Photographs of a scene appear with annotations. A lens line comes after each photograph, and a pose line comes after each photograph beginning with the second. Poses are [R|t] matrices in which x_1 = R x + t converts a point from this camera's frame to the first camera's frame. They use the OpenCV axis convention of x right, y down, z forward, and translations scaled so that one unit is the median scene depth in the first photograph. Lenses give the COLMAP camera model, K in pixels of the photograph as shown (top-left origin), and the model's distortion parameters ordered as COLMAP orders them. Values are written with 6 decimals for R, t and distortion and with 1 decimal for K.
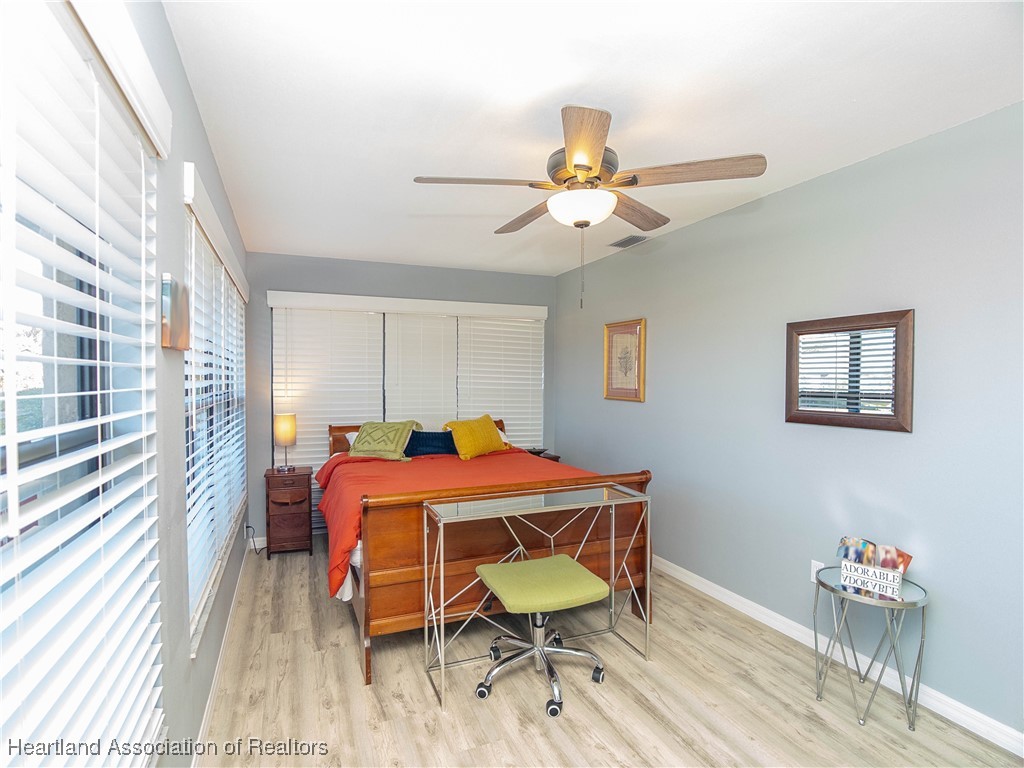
lens RADIAL K [[526.7, 0, 506.6], [0, 526.7, 388.7], [0, 0, 1]] dist [-0.001658, -0.000719]
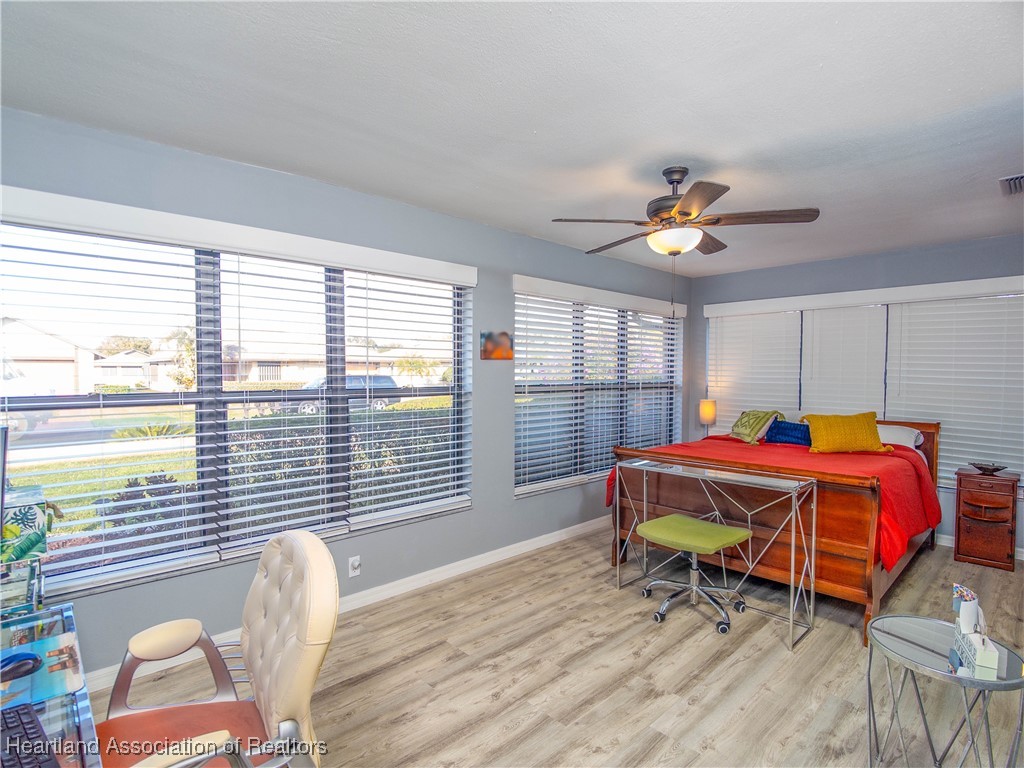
lens RADIAL K [[526.7, 0, 506.6], [0, 526.7, 388.7], [0, 0, 1]] dist [-0.001658, -0.000719]
pose [[0.346835, 0.027892, -0.937511, 1.065564], [-0.019938, 0.999551, 0.022362, 0.002762], [0.937714, 0.010936, 0.347235, 0.145818]]
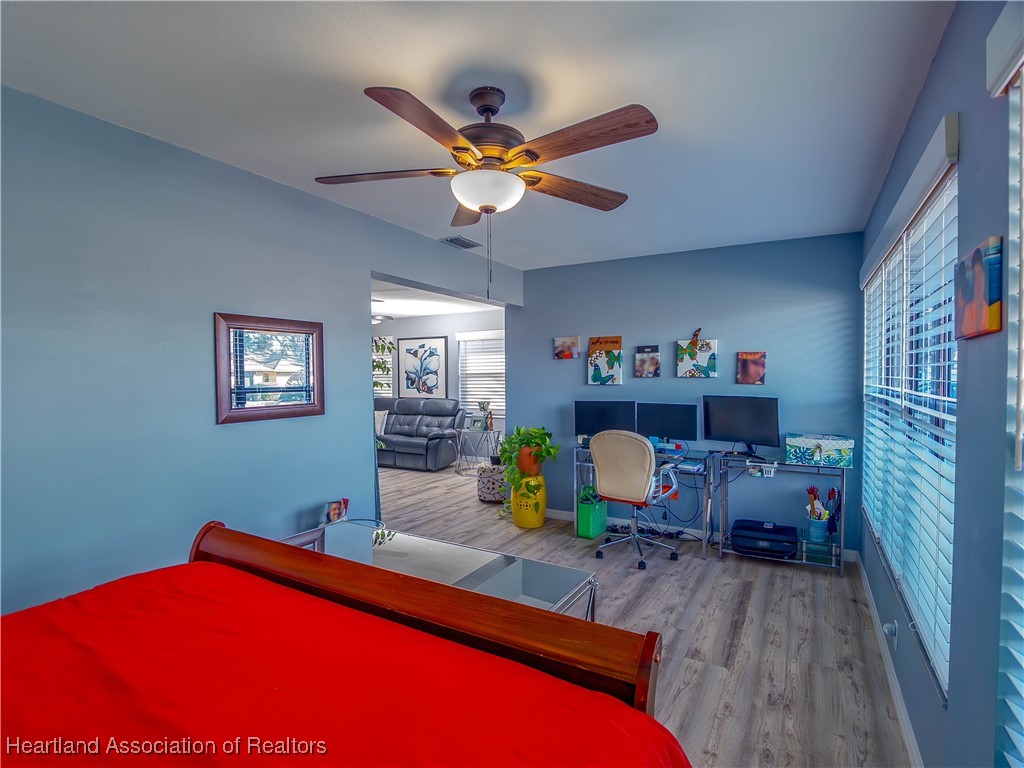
lens RADIAL K [[526.7, 0, 506.6], [0, 526.7, 388.7], [0, 0, 1]] dist [-0.001658, -0.000719]
pose [[-0.604998, -0.021663, 0.795932, -0.557658], [0.016882, 0.999056, 0.040024, -0.027530], [-0.796048, 0.037651, -0.604061, 1.359447]]
